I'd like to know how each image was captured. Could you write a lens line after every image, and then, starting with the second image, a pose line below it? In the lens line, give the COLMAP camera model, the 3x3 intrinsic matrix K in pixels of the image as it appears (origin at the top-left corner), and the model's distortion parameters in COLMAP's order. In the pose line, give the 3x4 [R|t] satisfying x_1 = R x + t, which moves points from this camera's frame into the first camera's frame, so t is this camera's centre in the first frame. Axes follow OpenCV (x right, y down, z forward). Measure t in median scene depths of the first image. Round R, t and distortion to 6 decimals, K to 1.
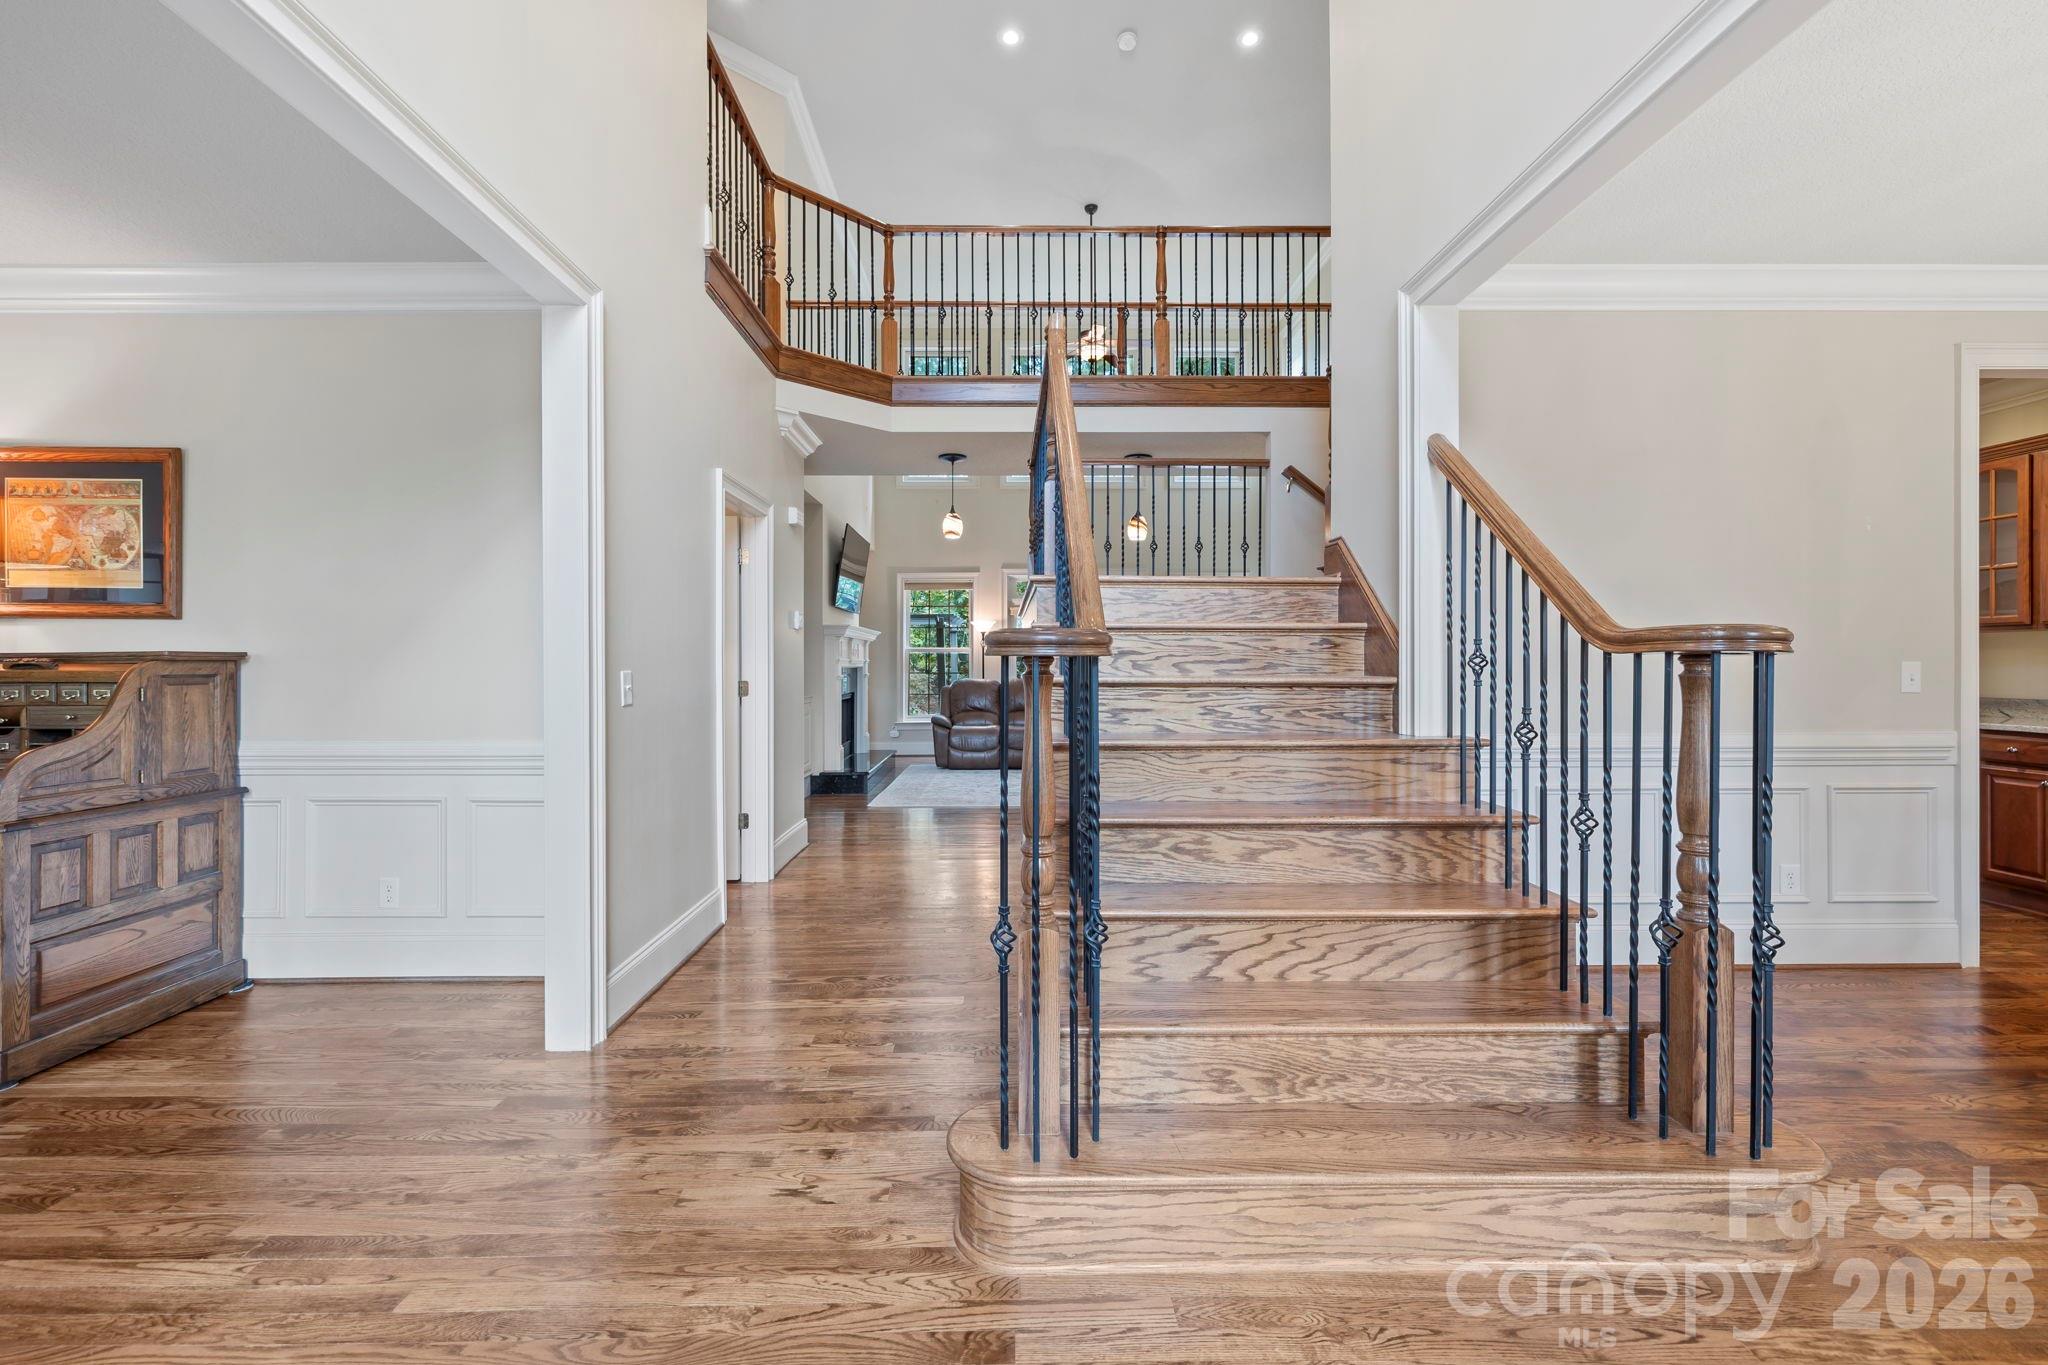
lens RADIAL K [[877.5, 0, 1010.9], [0, 877.5, 670.2], [0, 0, 1]] dist [-0.000385, 0.000047]
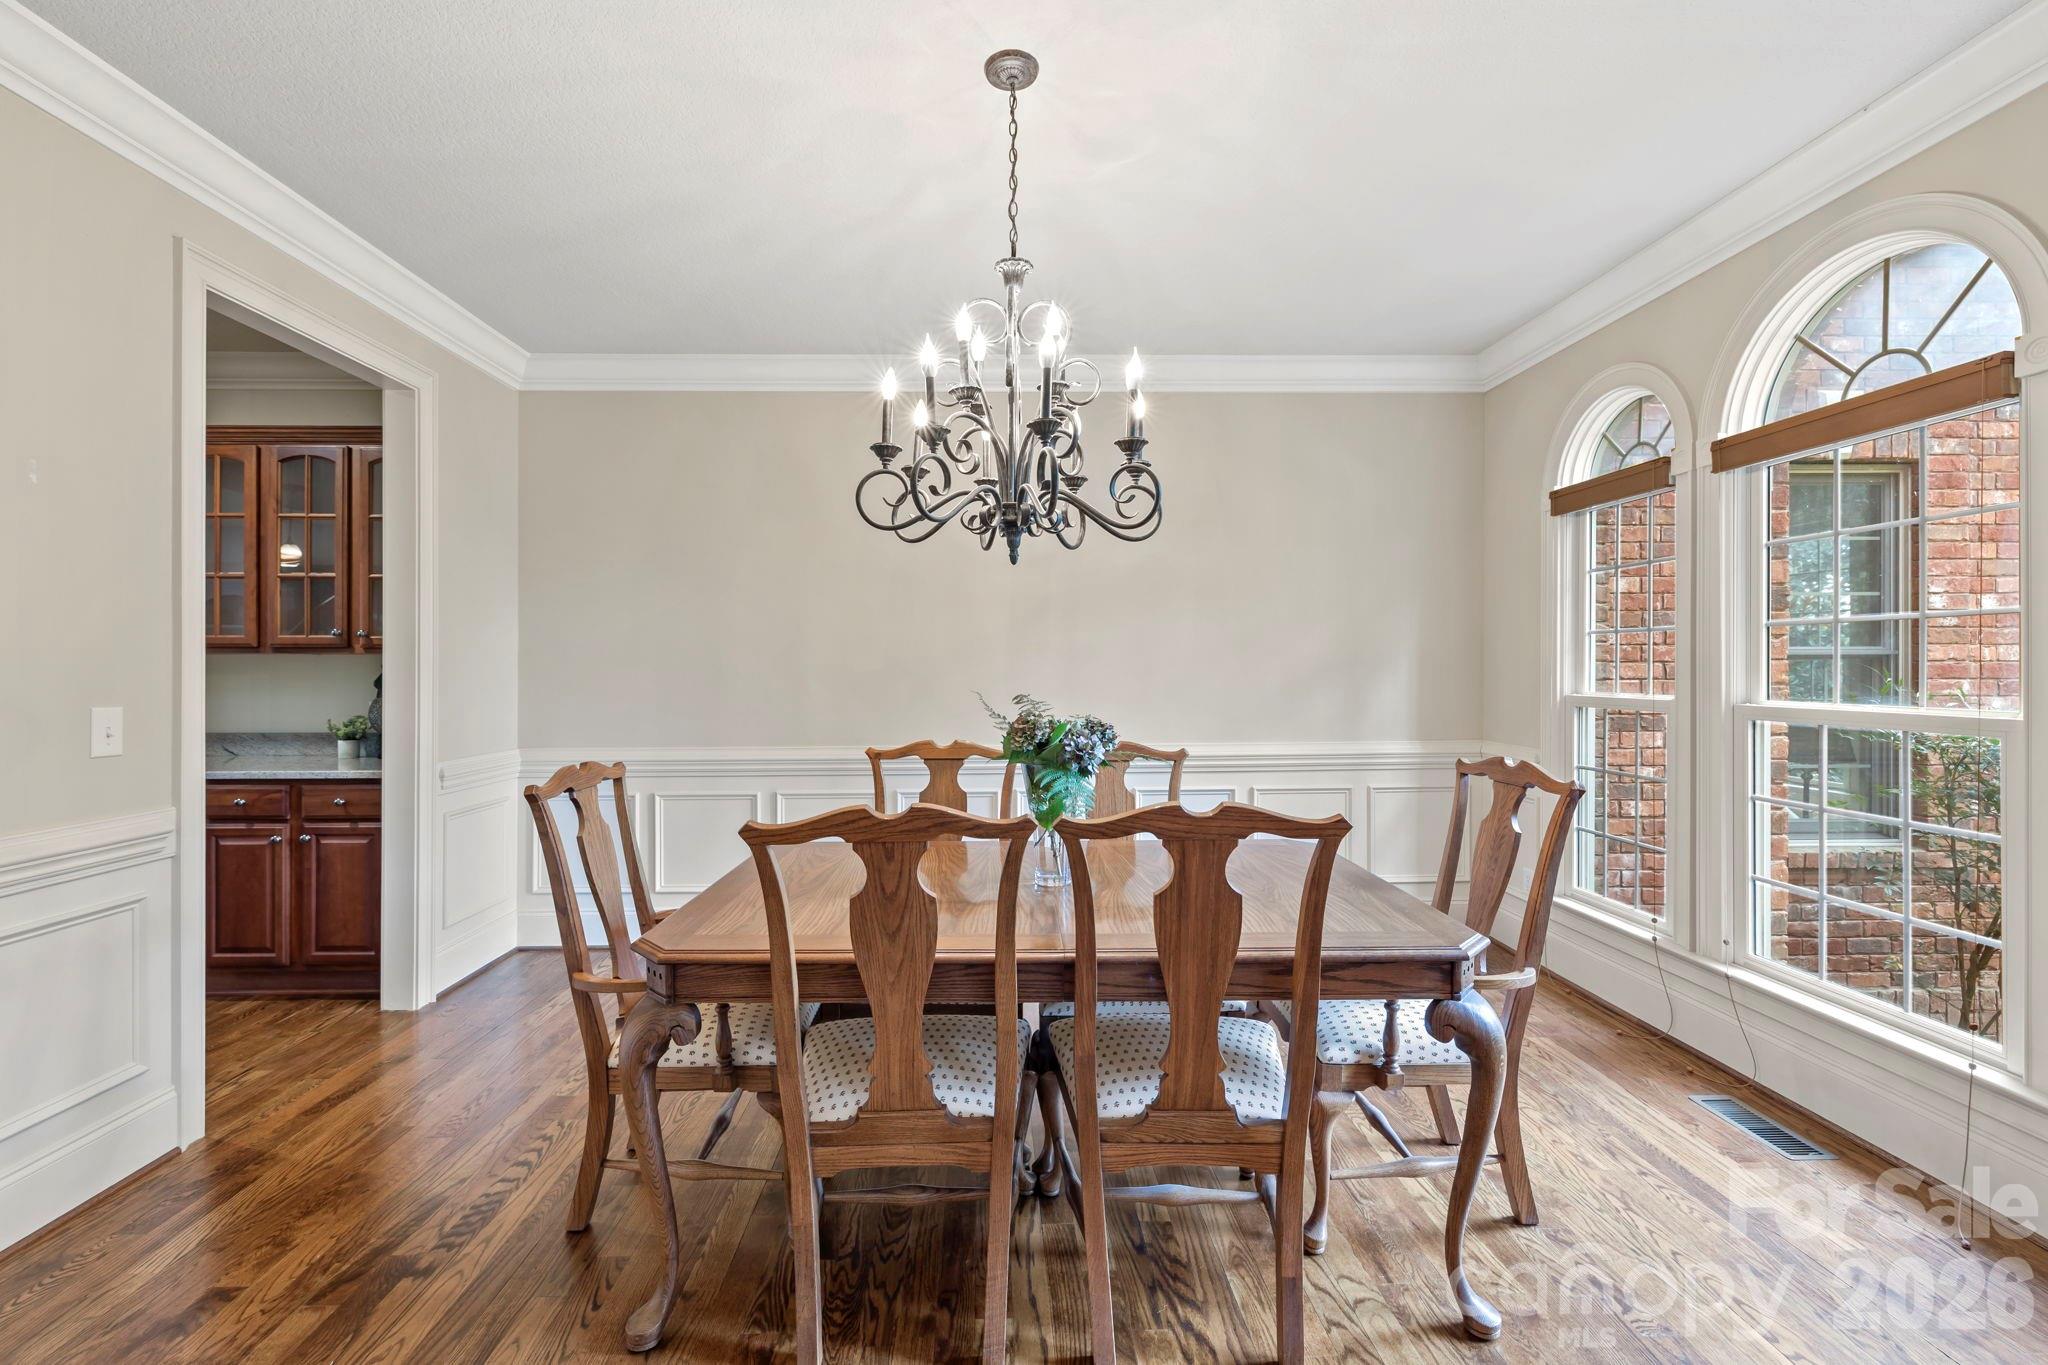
lens RADIAL K [[877.5, 0, 1010.9], [0, 877.5, 670.2], [0, 0, 1]] dist [-0.000385, 0.000047]
pose [[-0.012533, 0.002765, 0.999918, 0.384178], [0.000535, 0.999996, -0.002758, -0.033997], [-0.999921, 0.000500, -0.012534, 0.355319]]
